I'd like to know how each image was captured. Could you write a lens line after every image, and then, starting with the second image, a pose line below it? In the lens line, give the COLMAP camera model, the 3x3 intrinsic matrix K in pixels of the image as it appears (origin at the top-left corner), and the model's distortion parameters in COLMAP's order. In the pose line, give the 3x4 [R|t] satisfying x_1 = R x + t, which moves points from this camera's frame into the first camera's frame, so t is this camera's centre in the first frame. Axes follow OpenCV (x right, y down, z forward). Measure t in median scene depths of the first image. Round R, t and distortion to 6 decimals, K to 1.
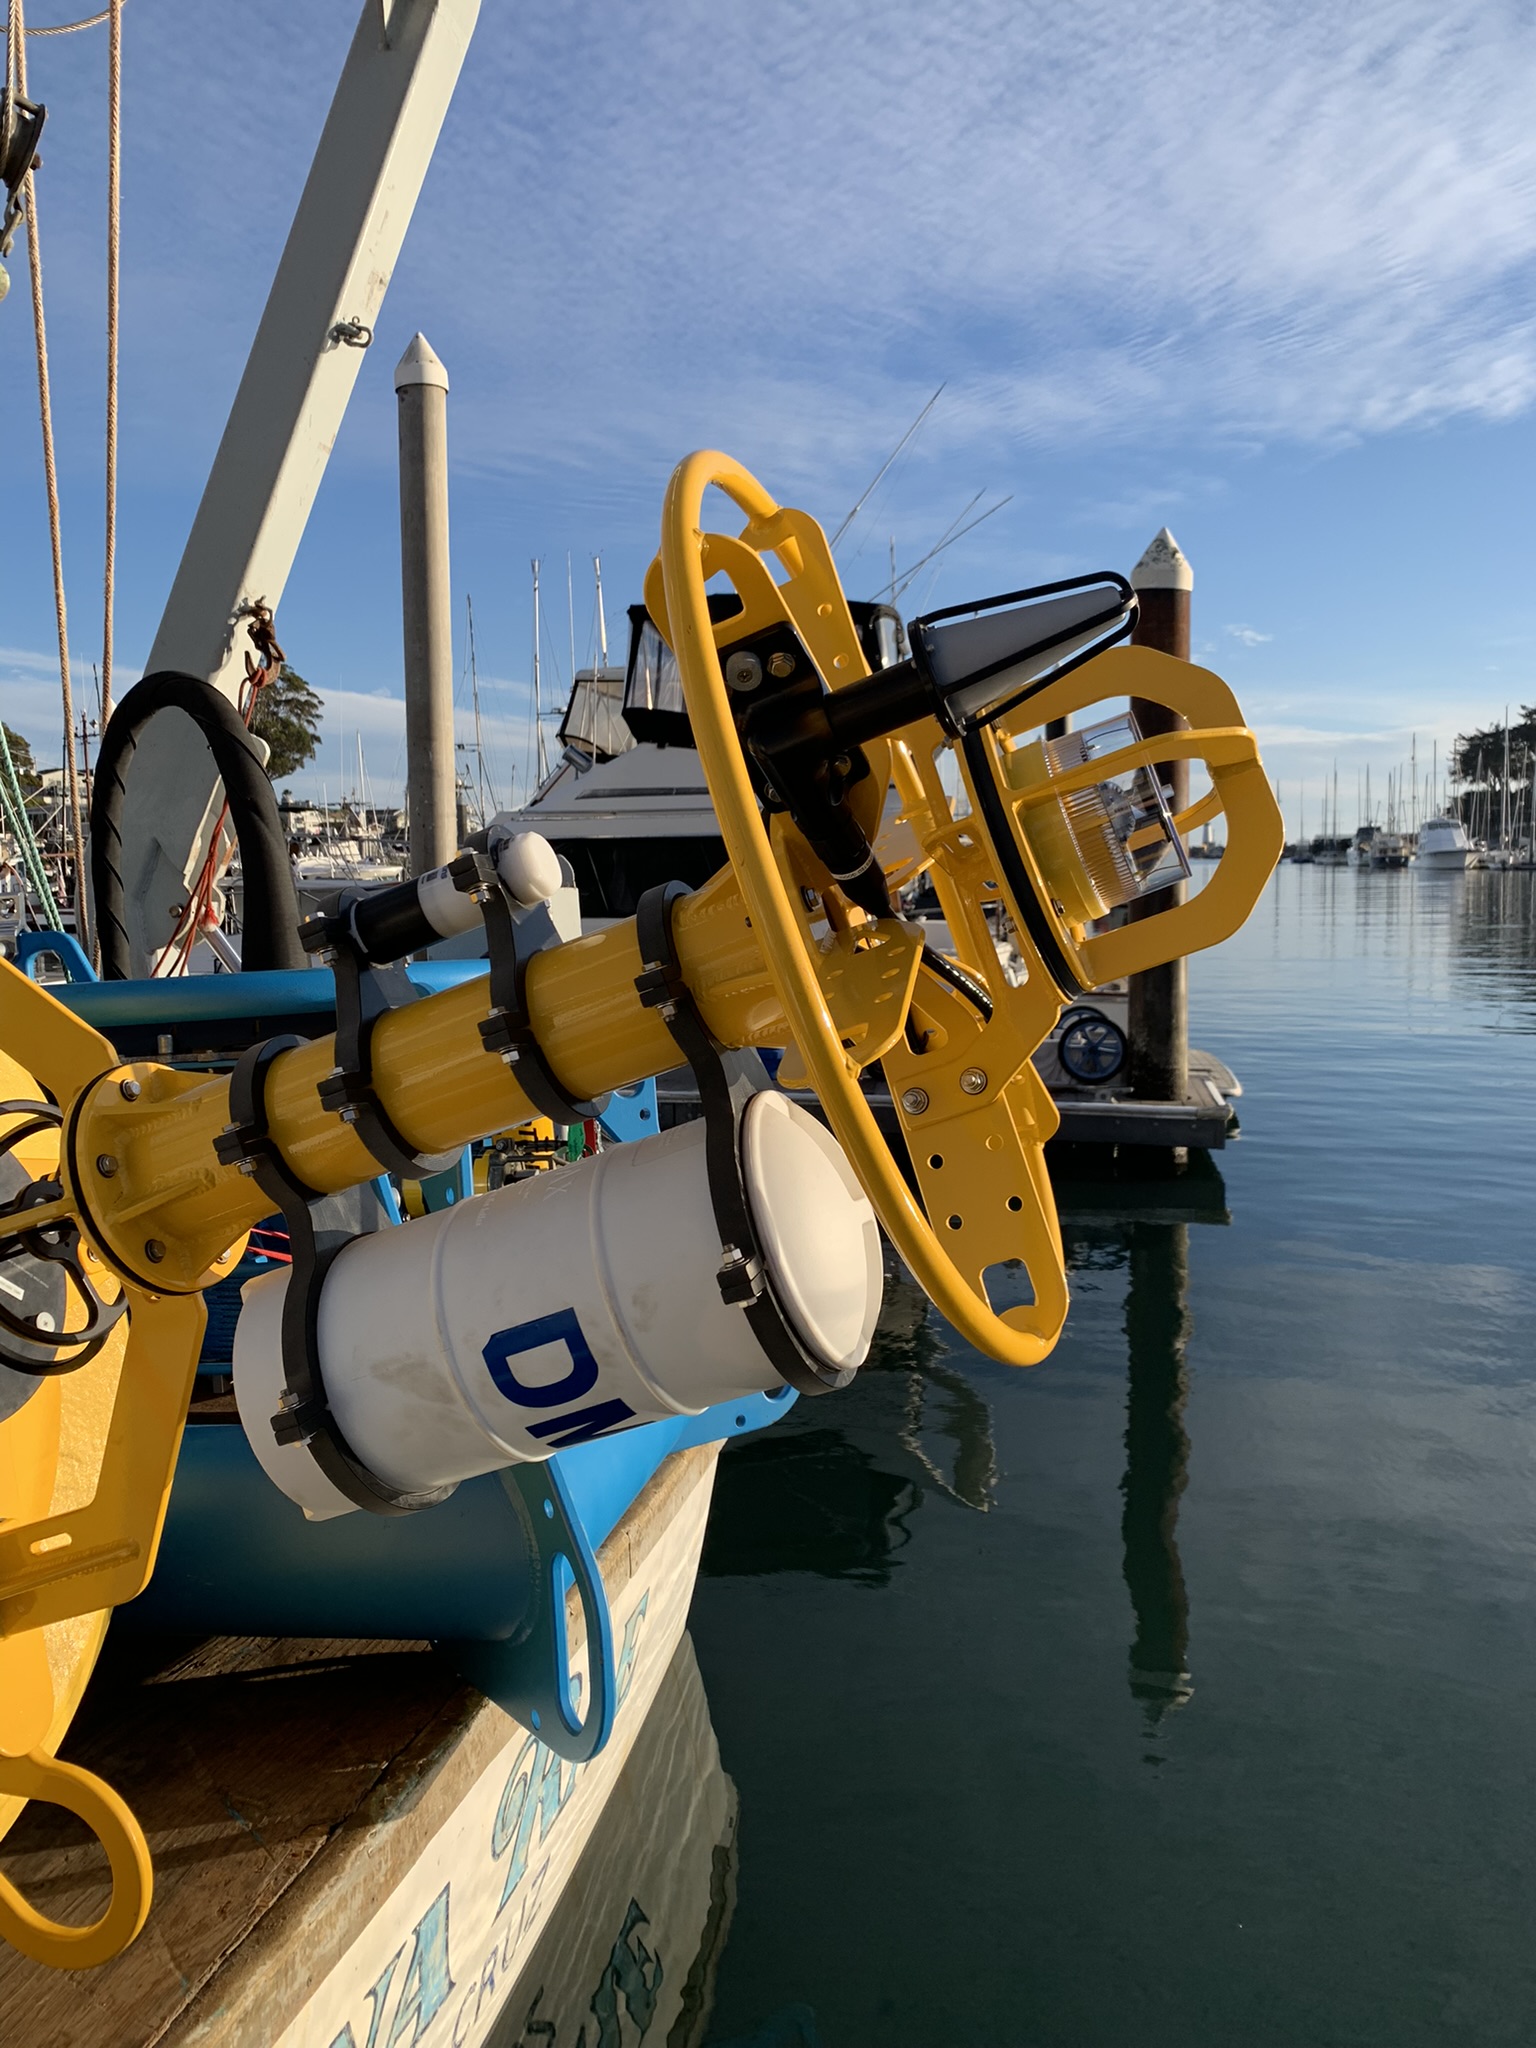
lens RADIAL K [[1592.3, 0, 760.1], [0, 1592.3, 1006.1], [0, 0, 1]] dist [0.047878, -0.025184]
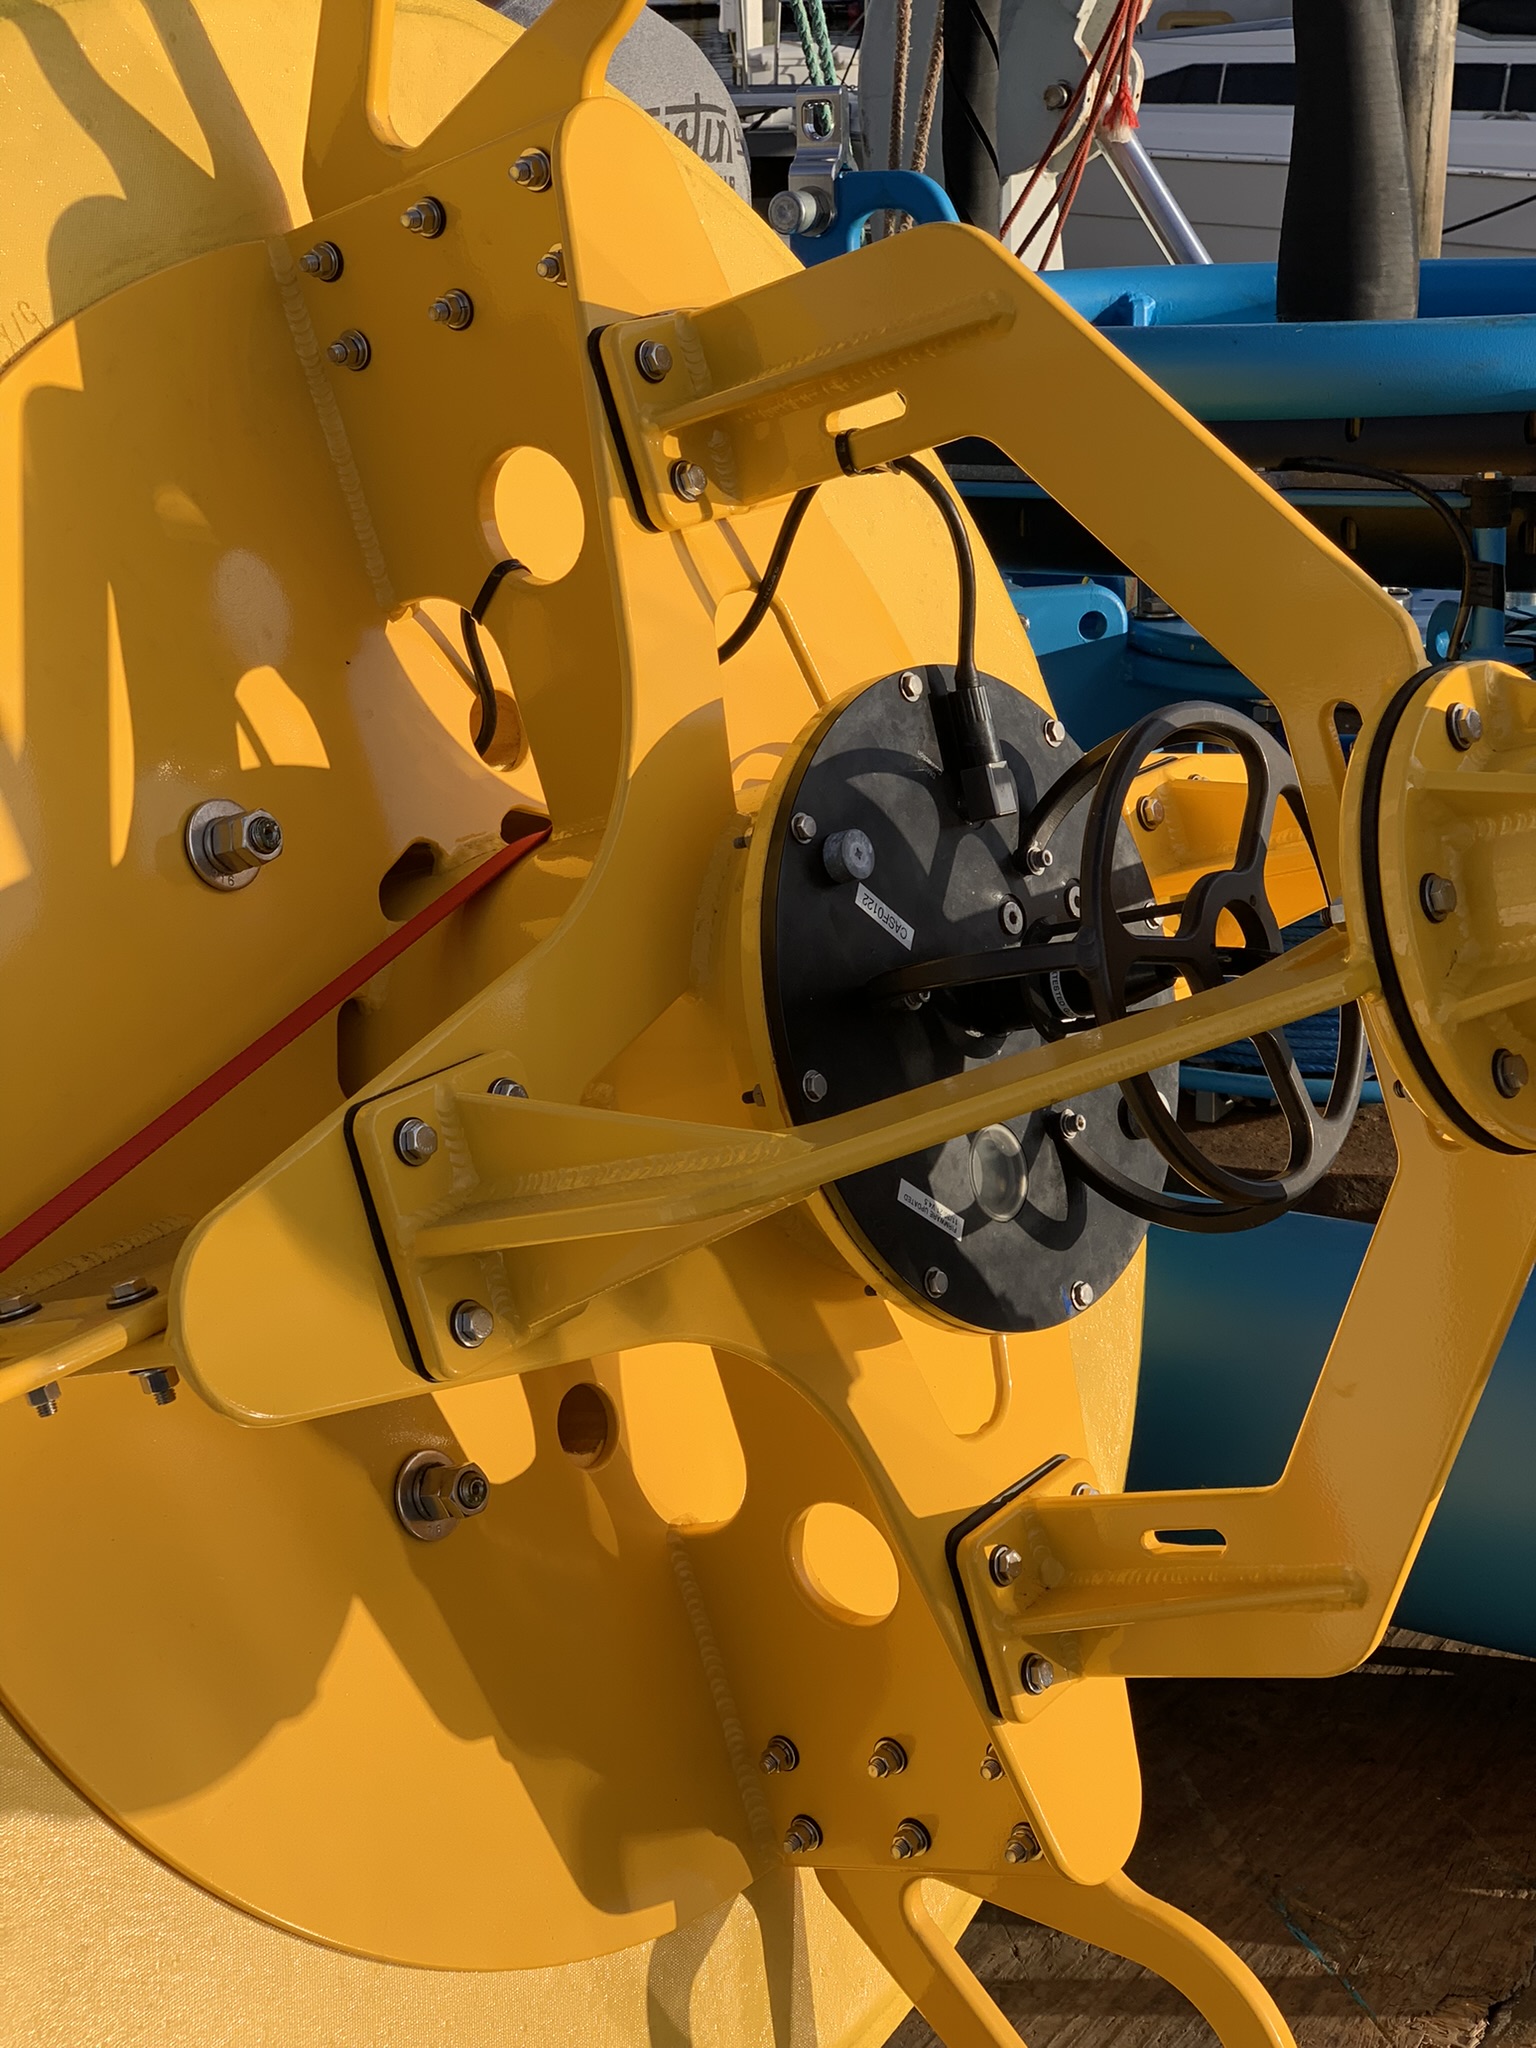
lens RADIAL K [[3142.2, 0, 768.0], [0, 3142.2, 1024.0], [0, 0, 1]] dist [0.054016, 0.032636]
pose [[0.940077, 0.119994, -0.319152, -0.162955], [-0.033298, 0.963863, 0.264308, -0.060277], [0.339334, -0.237843, 0.910101, 0.036874]]
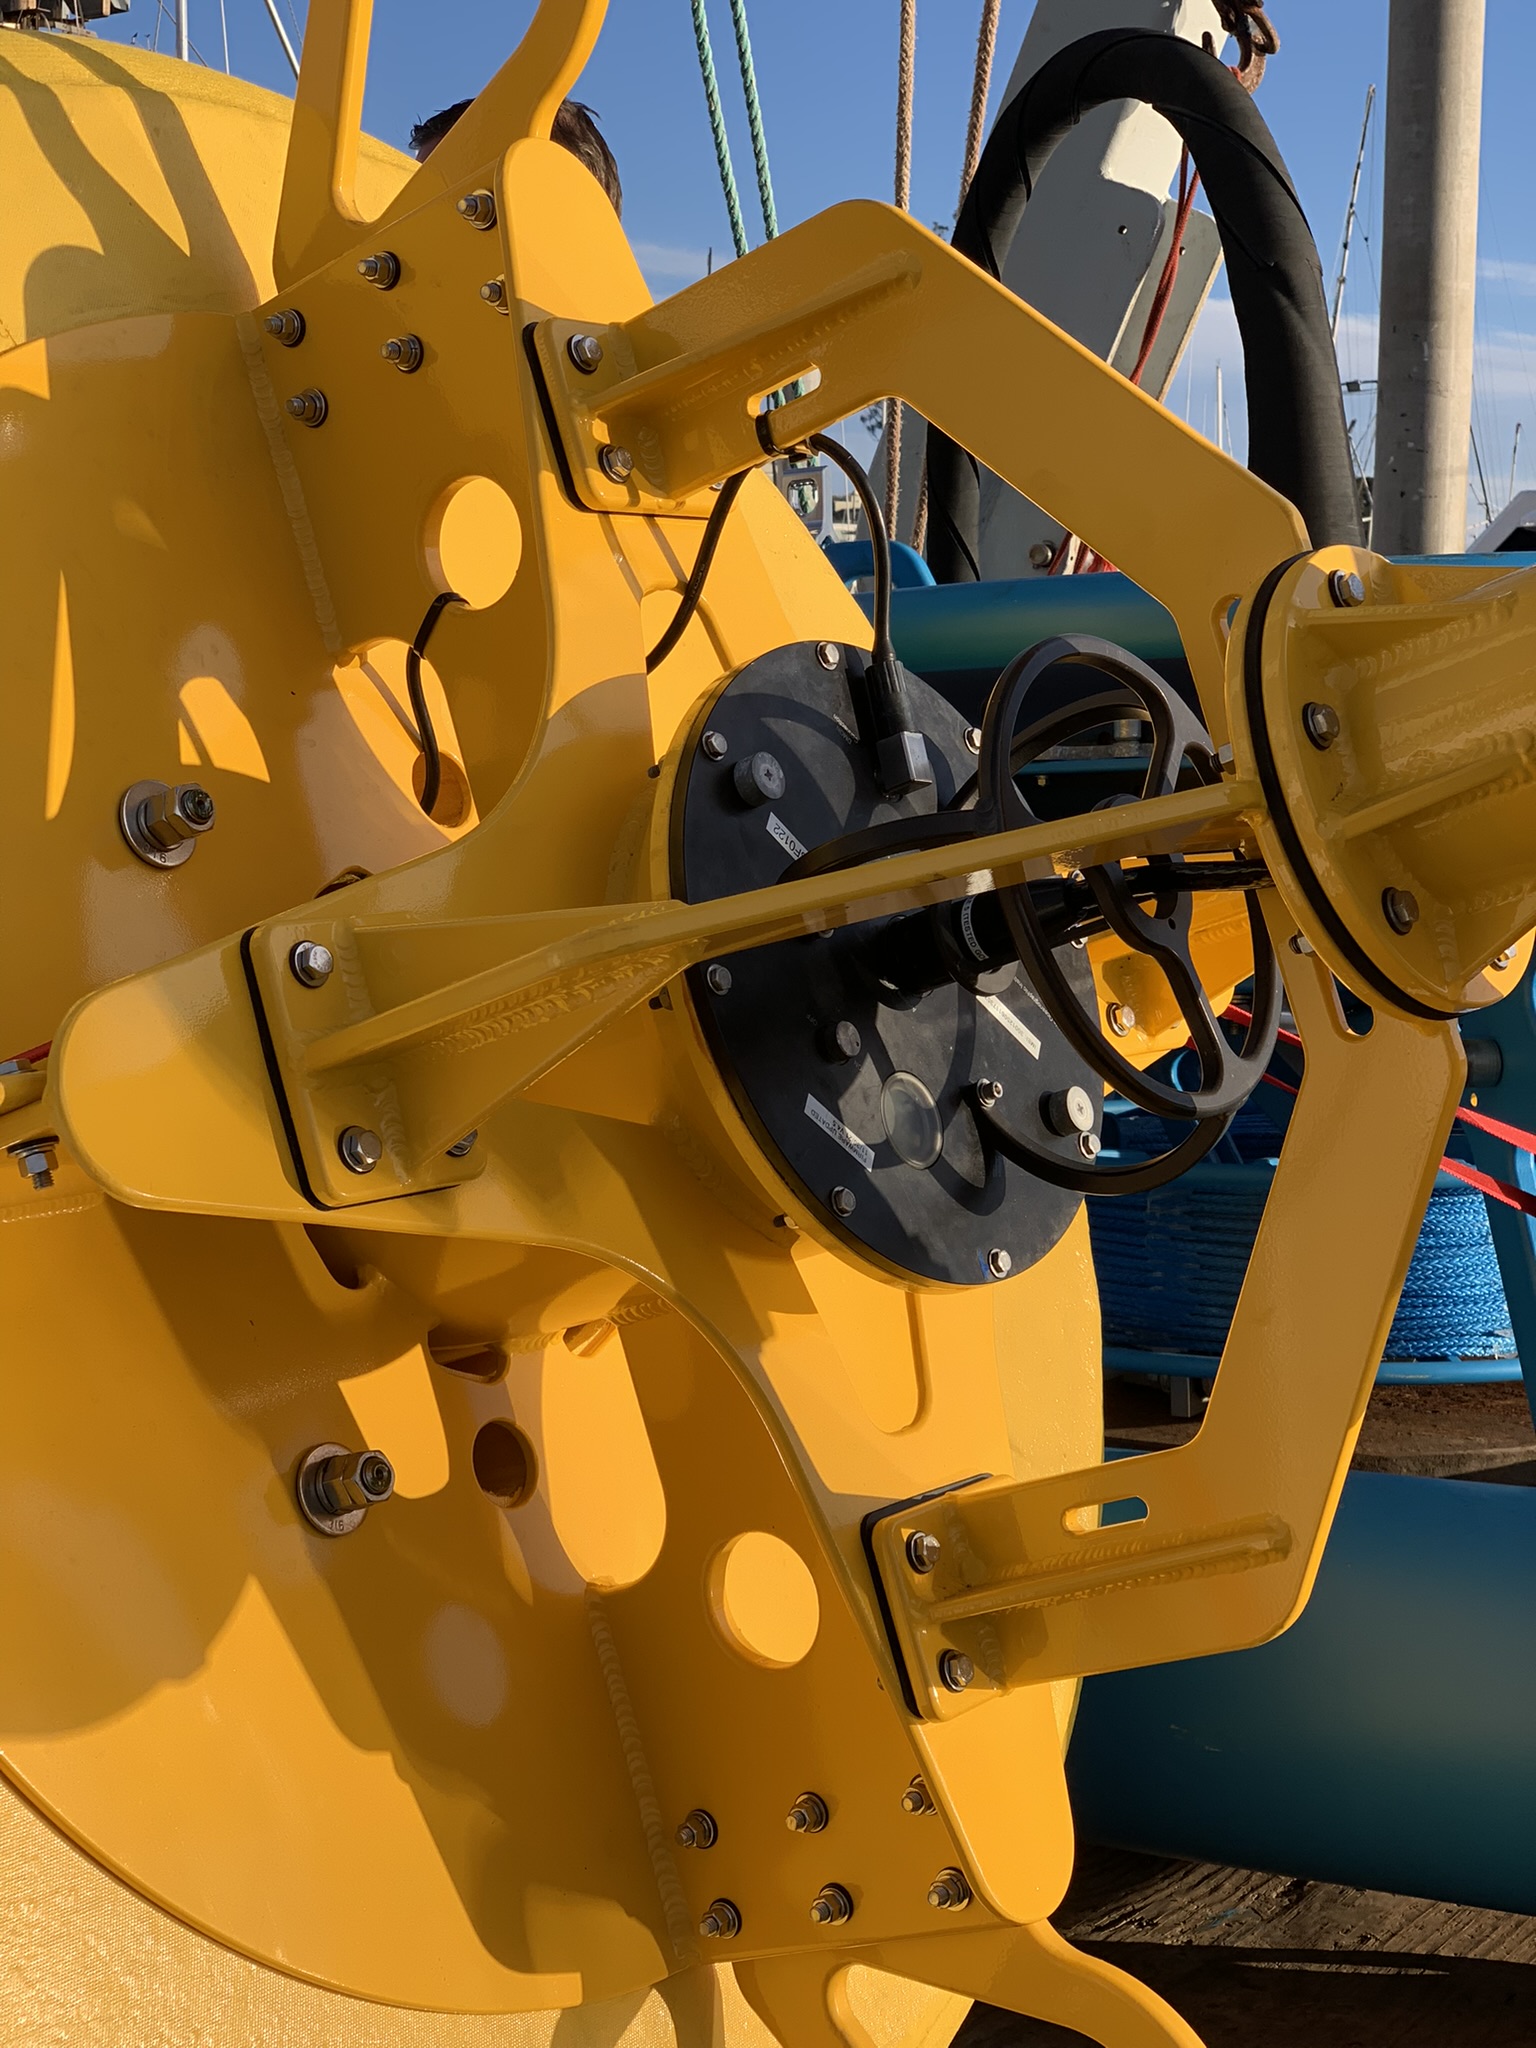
lens RADIAL K [[3142.2, 0, 768.0], [0, 3142.2, 1024.0], [0, 0, 1]] dist [0.054016, 0.032636]
pose [[0.934445, 0.053964, -0.351994, -0.124360], [-0.042717, 0.998300, 0.039646, 0.090127], [0.353535, -0.022011, 0.935162, 0.023056]]
